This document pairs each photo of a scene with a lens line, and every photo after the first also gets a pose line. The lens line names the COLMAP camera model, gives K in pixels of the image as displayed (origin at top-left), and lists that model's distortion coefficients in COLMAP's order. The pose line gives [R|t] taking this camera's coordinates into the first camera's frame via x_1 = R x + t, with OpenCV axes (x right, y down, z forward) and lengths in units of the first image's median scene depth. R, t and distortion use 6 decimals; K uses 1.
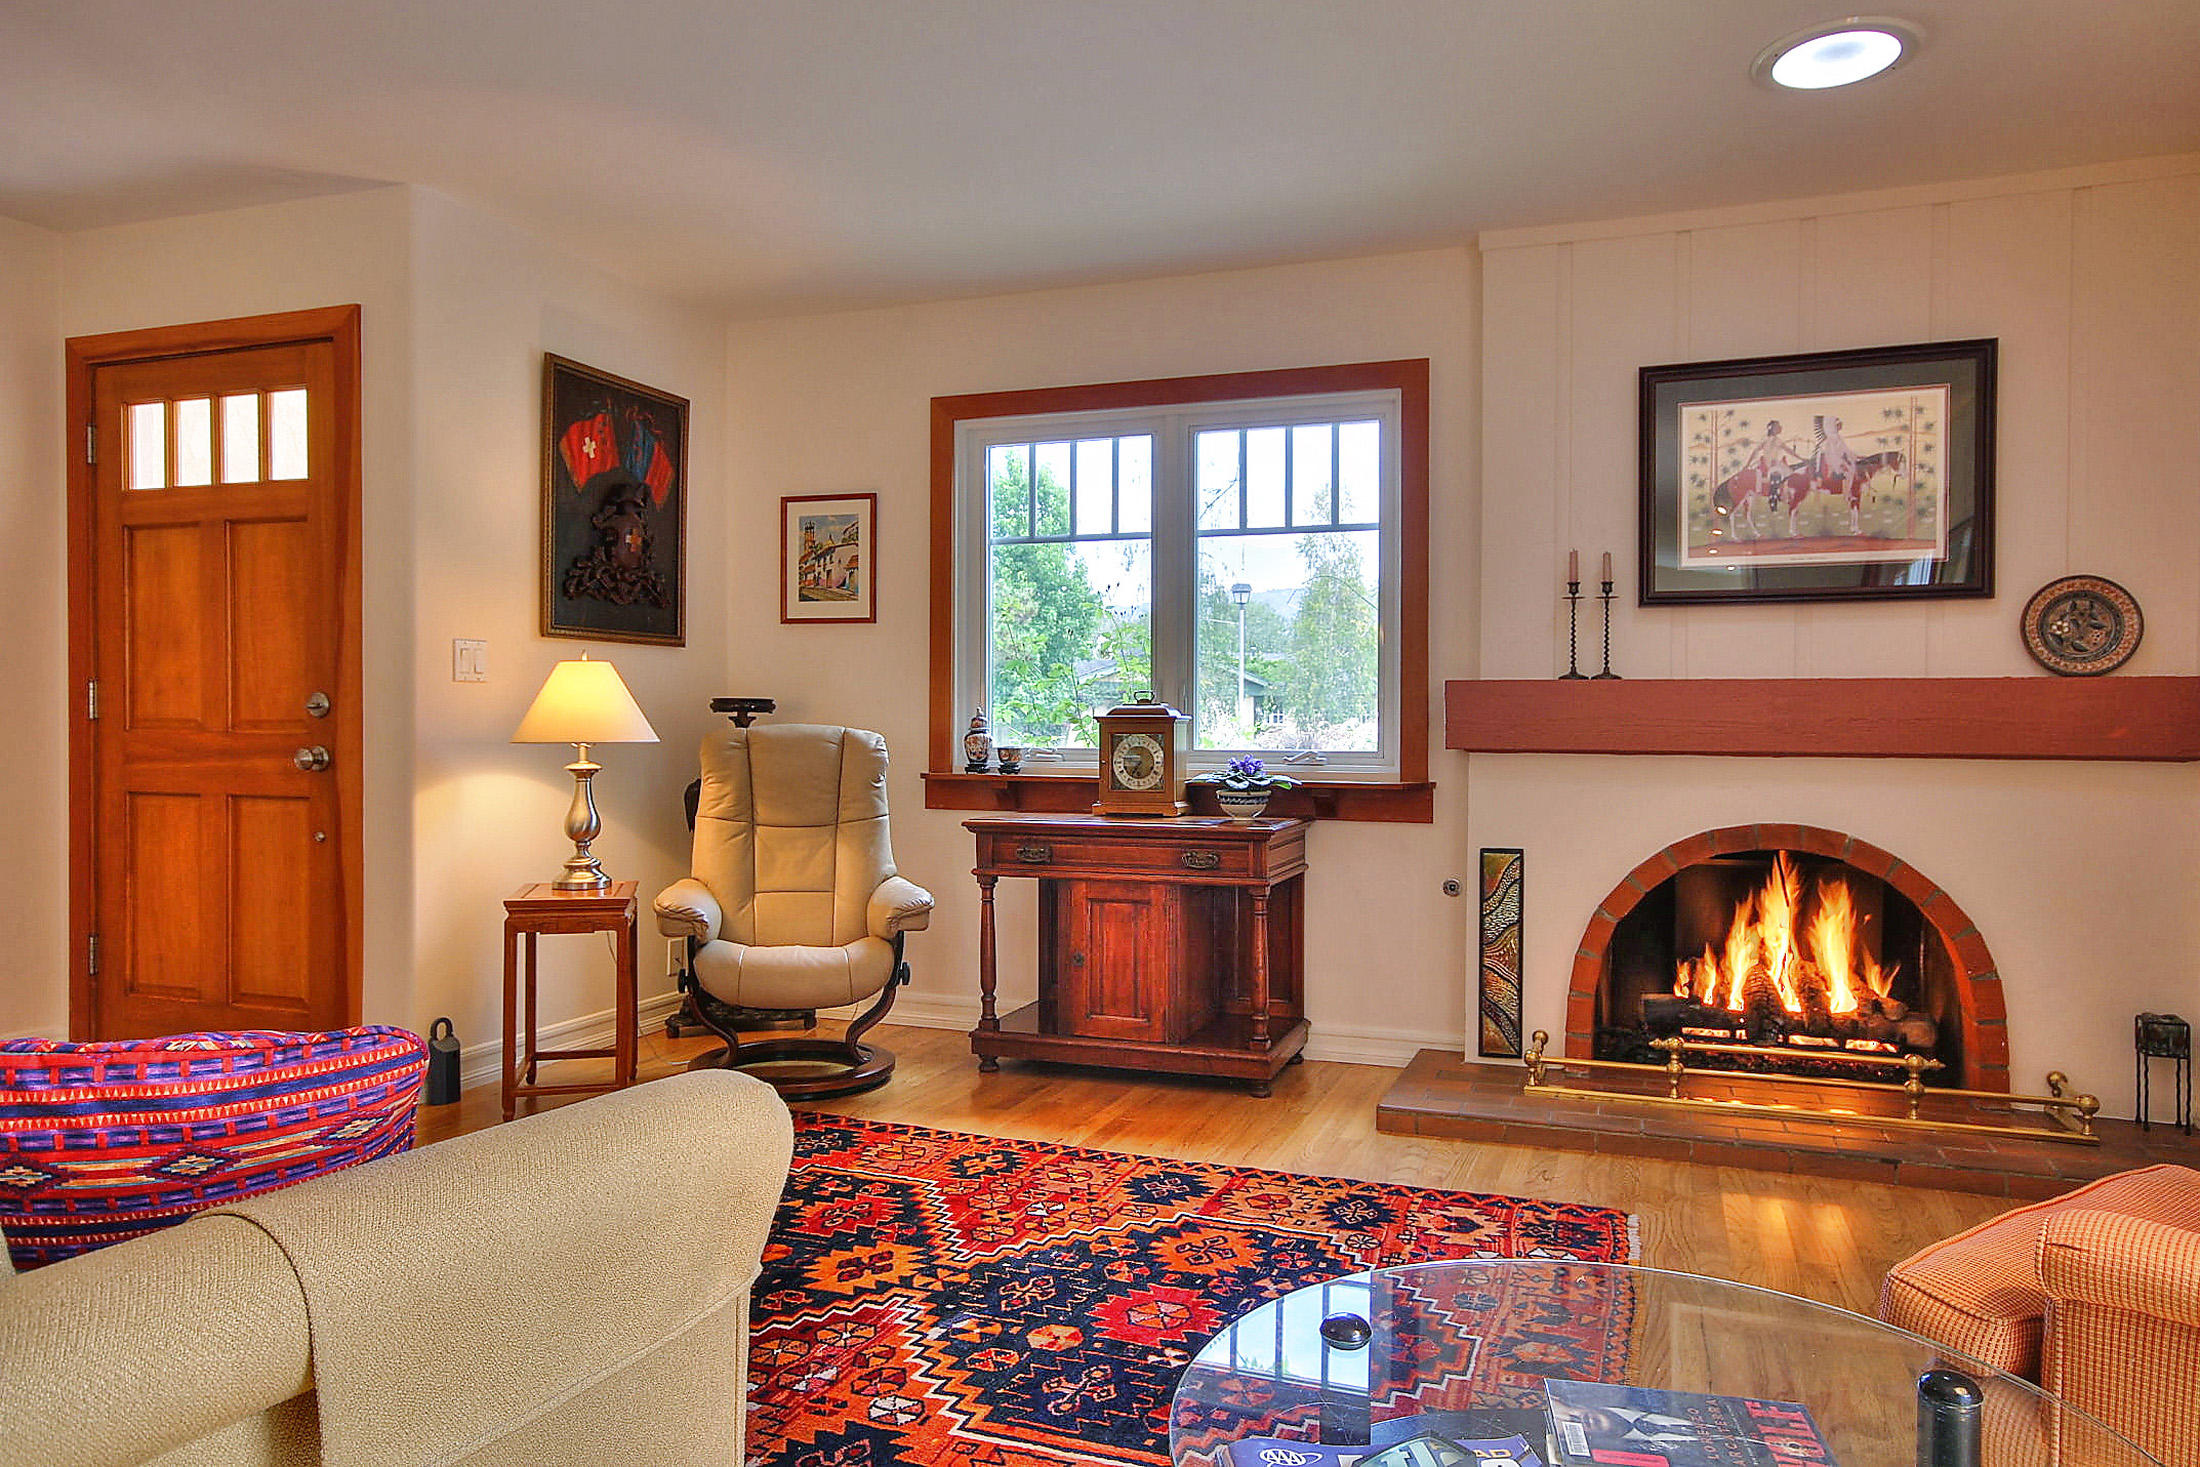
lens RADIAL K [[1444.2, 0, 1112.5], [0, 1444.2, 730.1], [0, 0, 1]] dist [-0.004997, 0.002302]
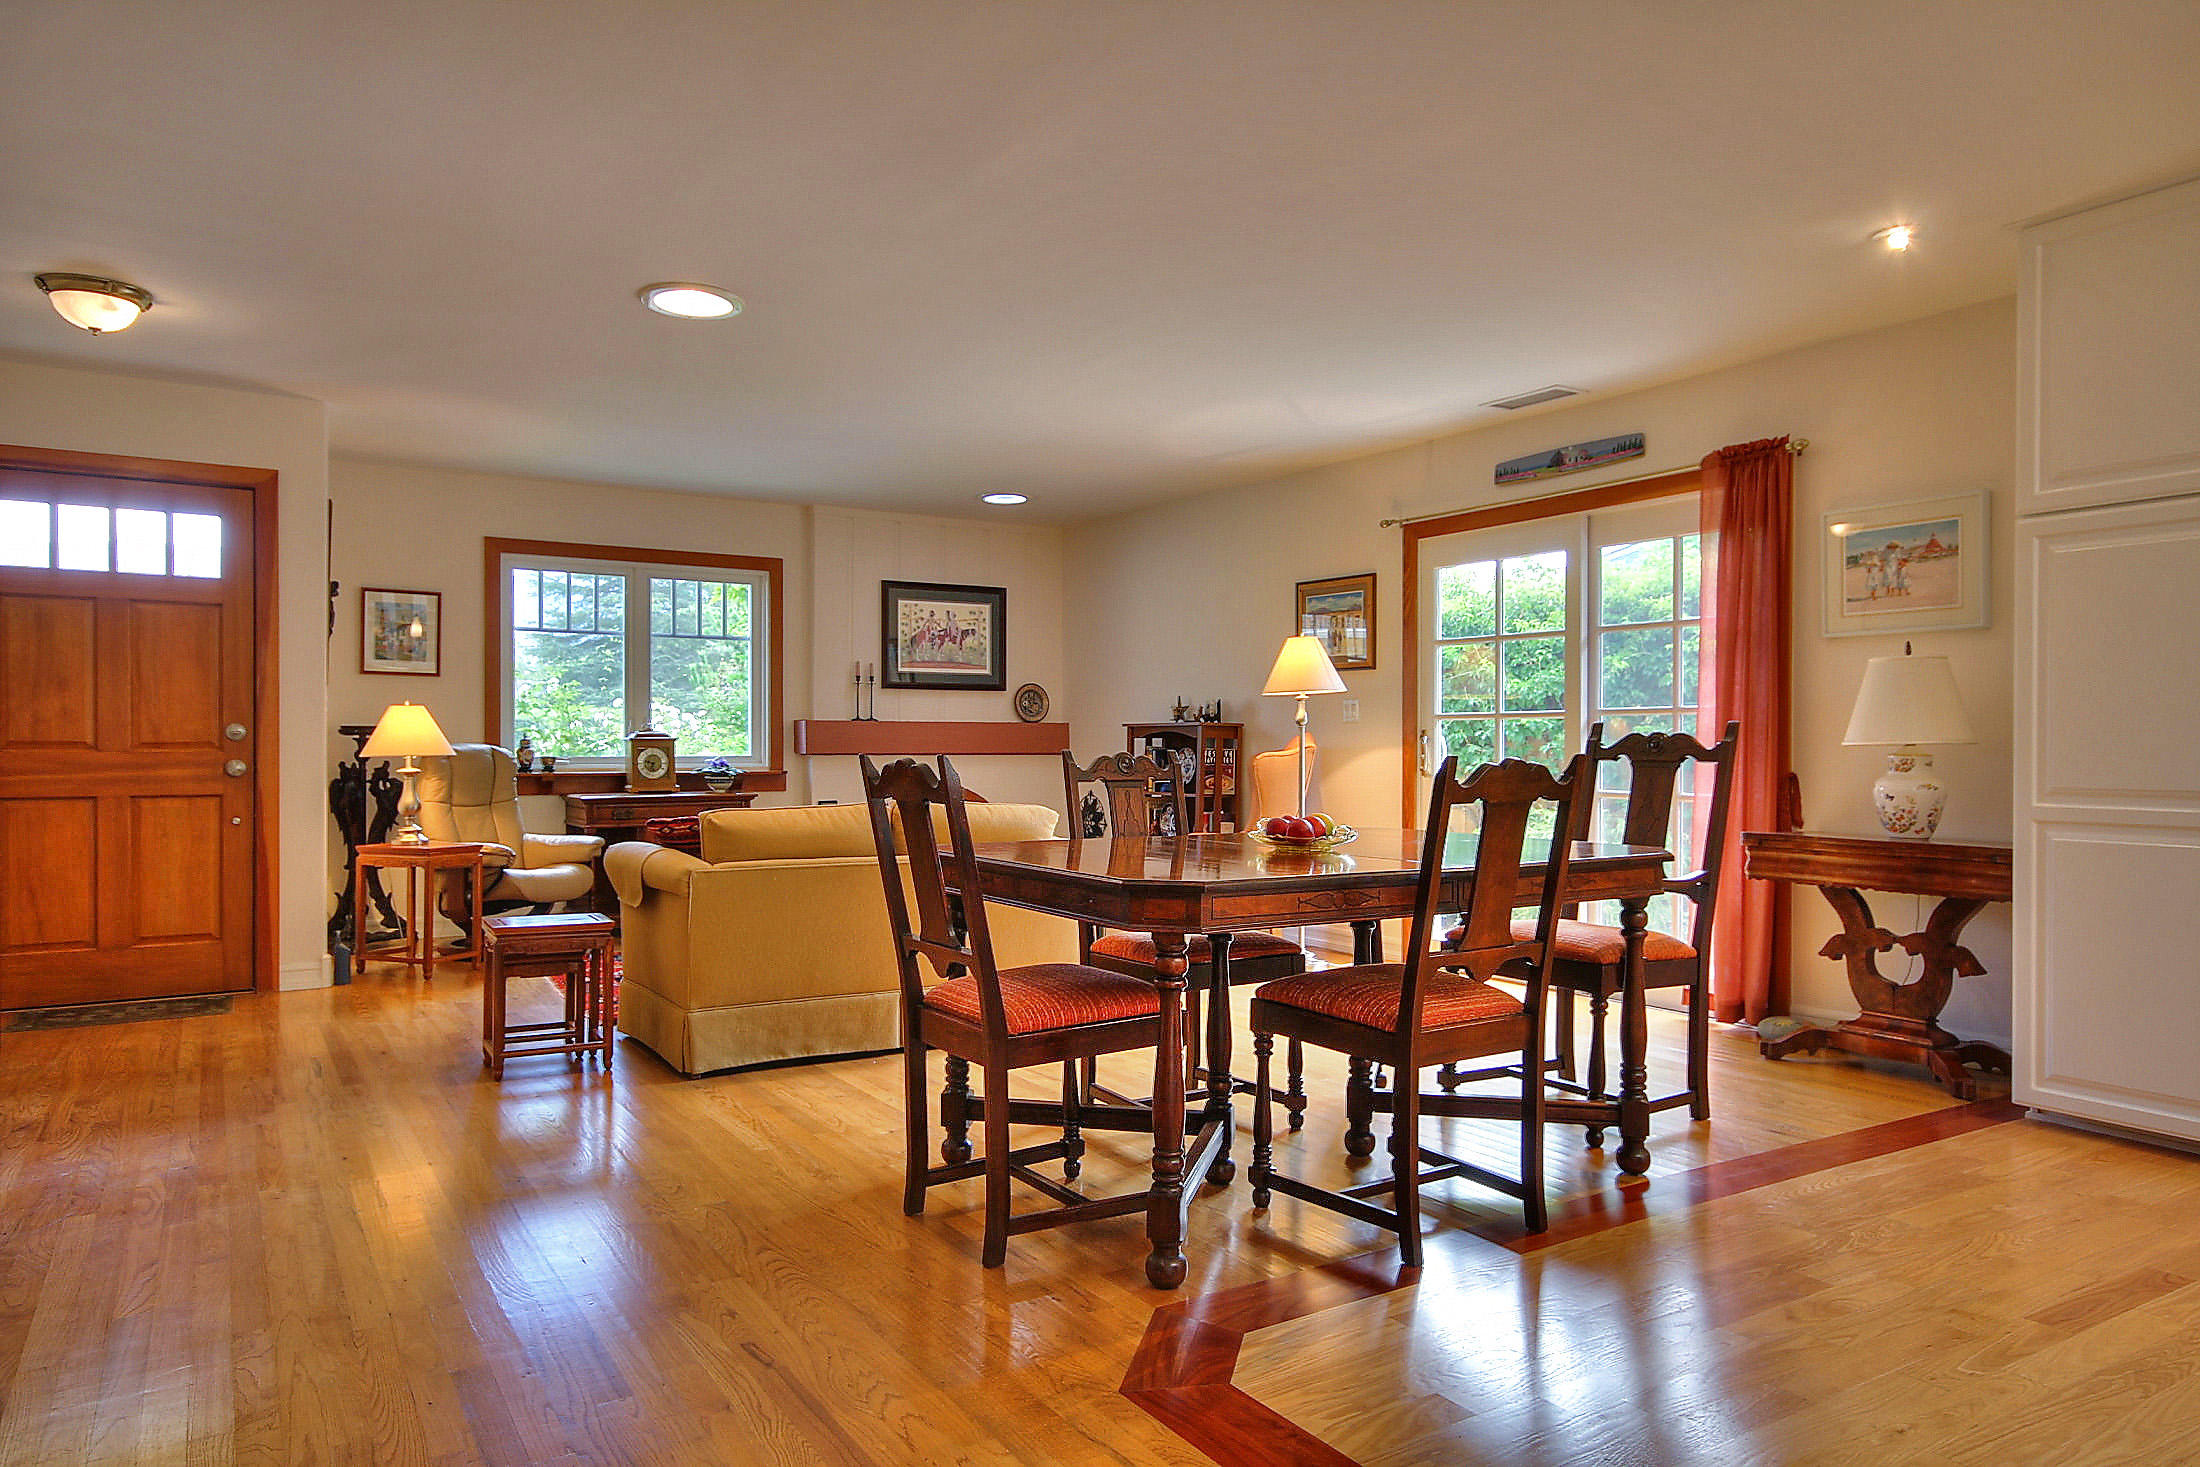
lens RADIAL K [[1444.2, 0, 1112.5], [0, 1444.2, 730.1], [0, 0, 1]] dist [-0.004997, 0.002302]
pose [[0.598982, 0.002397, 0.800759, -1.184511], [0.004615, 0.999969, -0.006446, -0.005451], [-0.800749, 0.007557, 0.598952, -0.601783]]
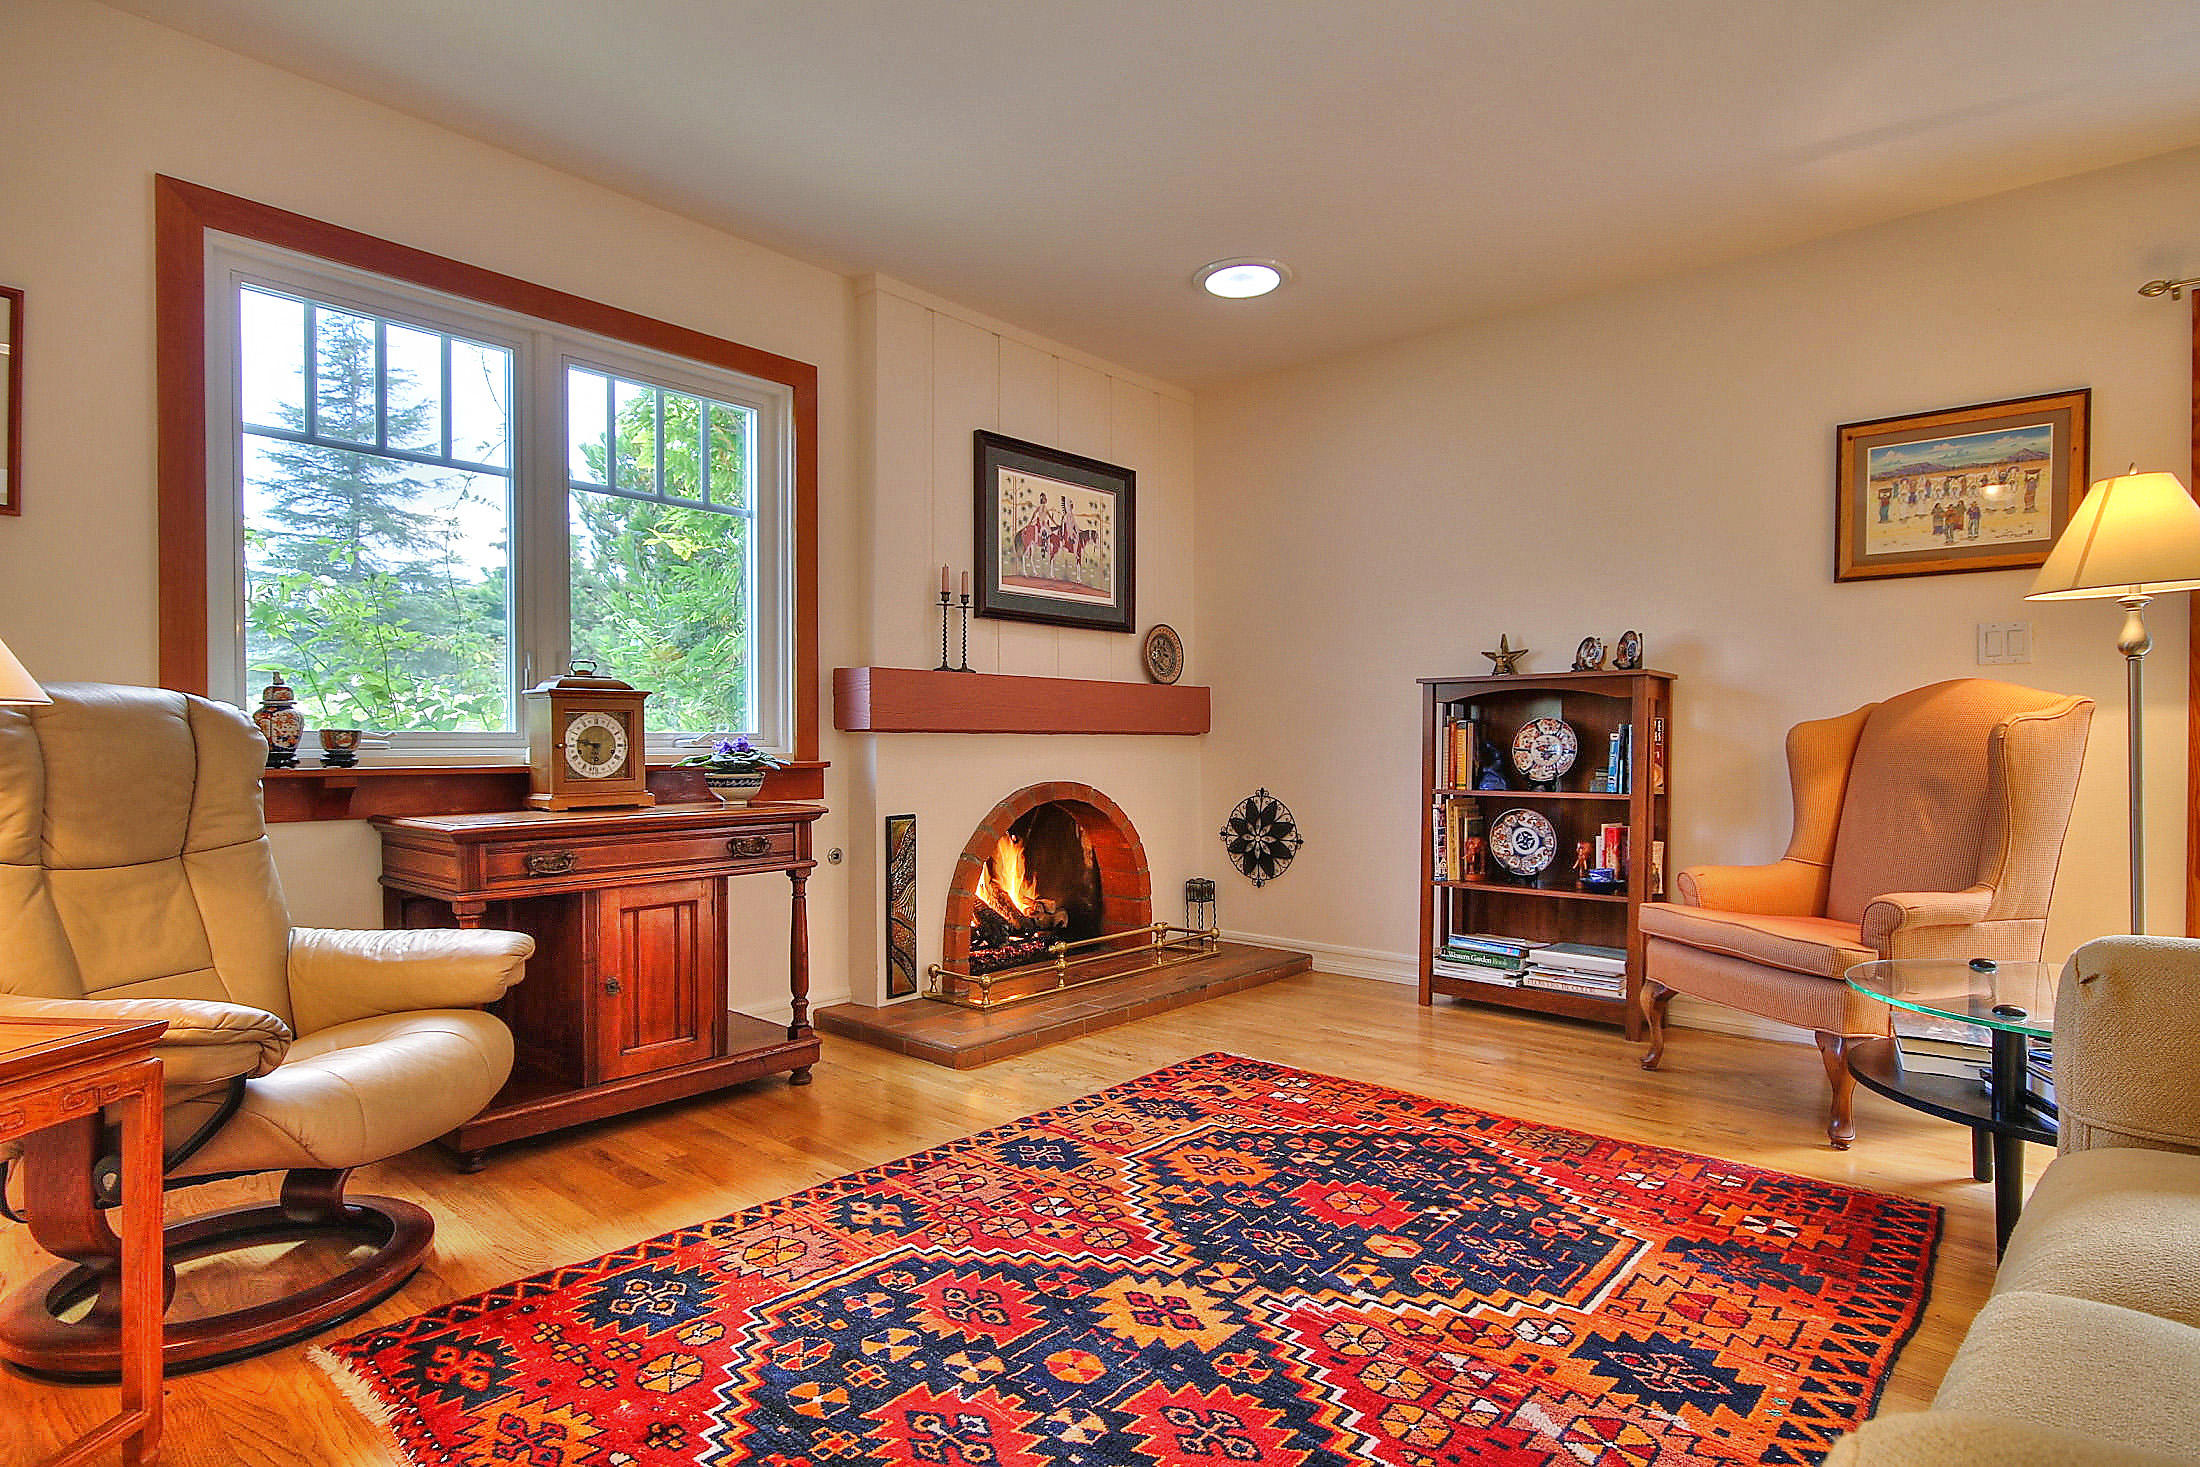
lens RADIAL K [[1157.8, 0, 1108.7], [0, 1157.8, 743.8], [0, 0, 1]] dist [0.000989, 0.000994]
pose [[0.356834, -0.007675, 0.934136, -0.546581], [0.006049, 0.999964, 0.005905, 0.020920], [-0.934148, 0.003543, 0.356868, 0.521674]]
